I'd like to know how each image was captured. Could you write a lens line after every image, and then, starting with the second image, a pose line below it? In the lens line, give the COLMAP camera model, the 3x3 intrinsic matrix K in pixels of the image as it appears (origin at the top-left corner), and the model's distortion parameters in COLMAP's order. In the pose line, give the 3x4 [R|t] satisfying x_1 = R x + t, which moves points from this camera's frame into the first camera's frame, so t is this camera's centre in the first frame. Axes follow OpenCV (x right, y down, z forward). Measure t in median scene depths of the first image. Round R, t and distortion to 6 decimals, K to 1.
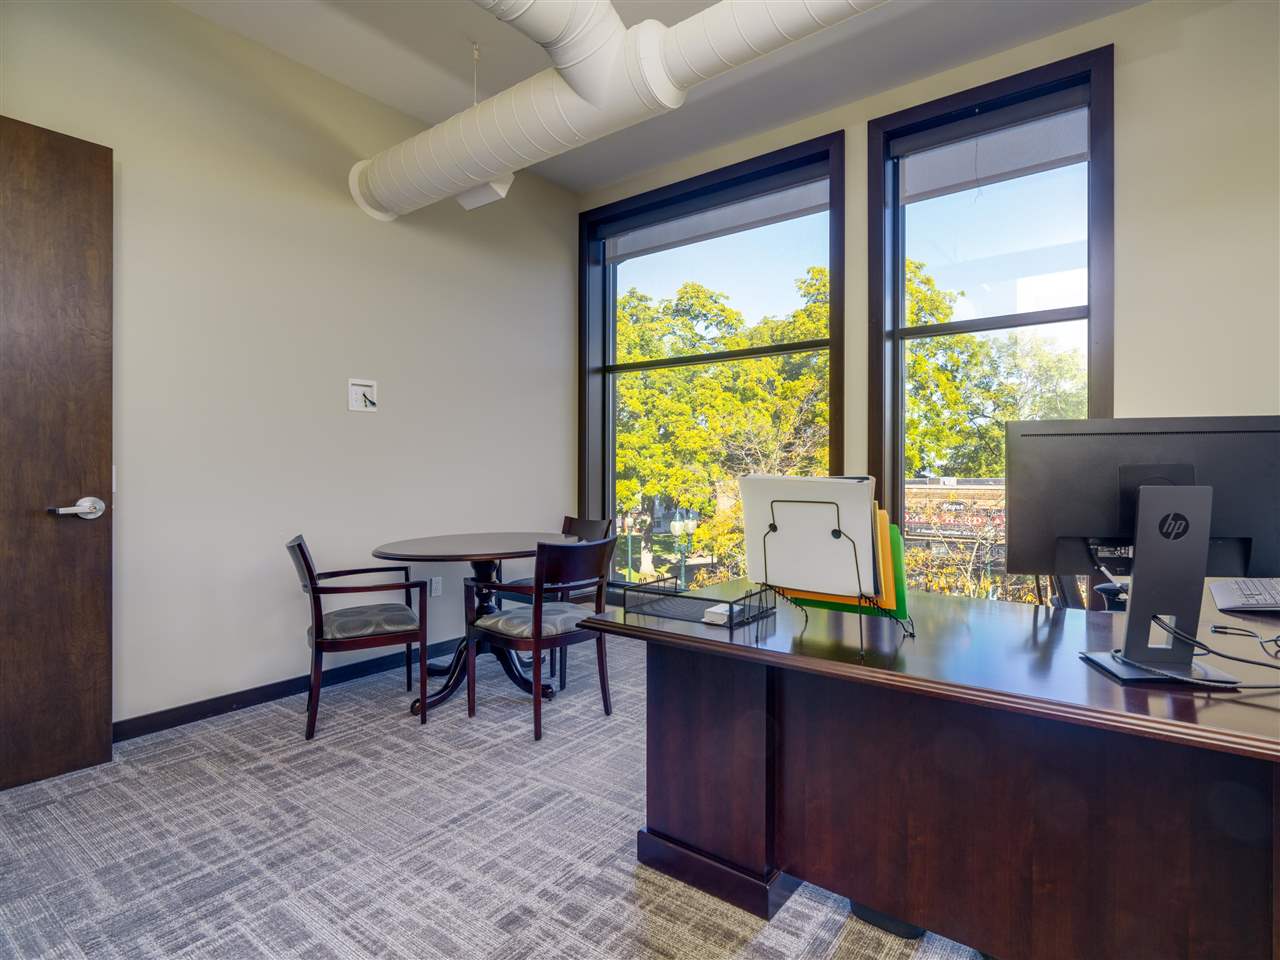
lens RADIAL K [[666.2, 0, 667.3], [0, 666.2, 458.8], [0, 0, 1]] dist [0.008162, 0.000697]
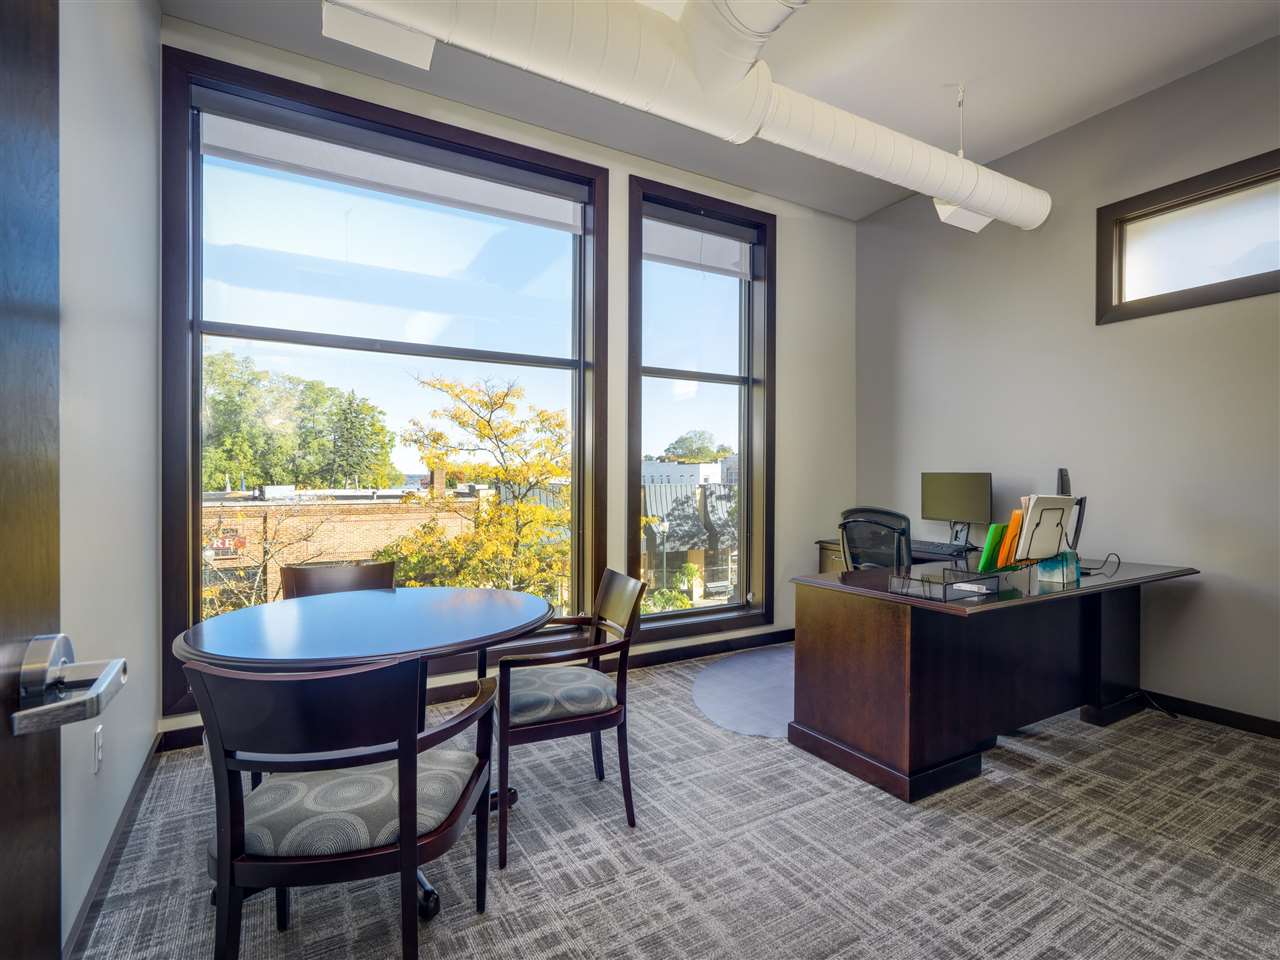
lens RADIAL K [[732.1, 0, 639.0], [0, 732.1, 484.6], [0, 0, 1]] dist [-0.001954, -0.000985]
pose [[0.331708, -0.004432, 0.943372, -1.101600], [-0.013601, 0.999863, 0.009480, -0.002501], [-0.943284, -0.015975, 0.331602, 0.753791]]
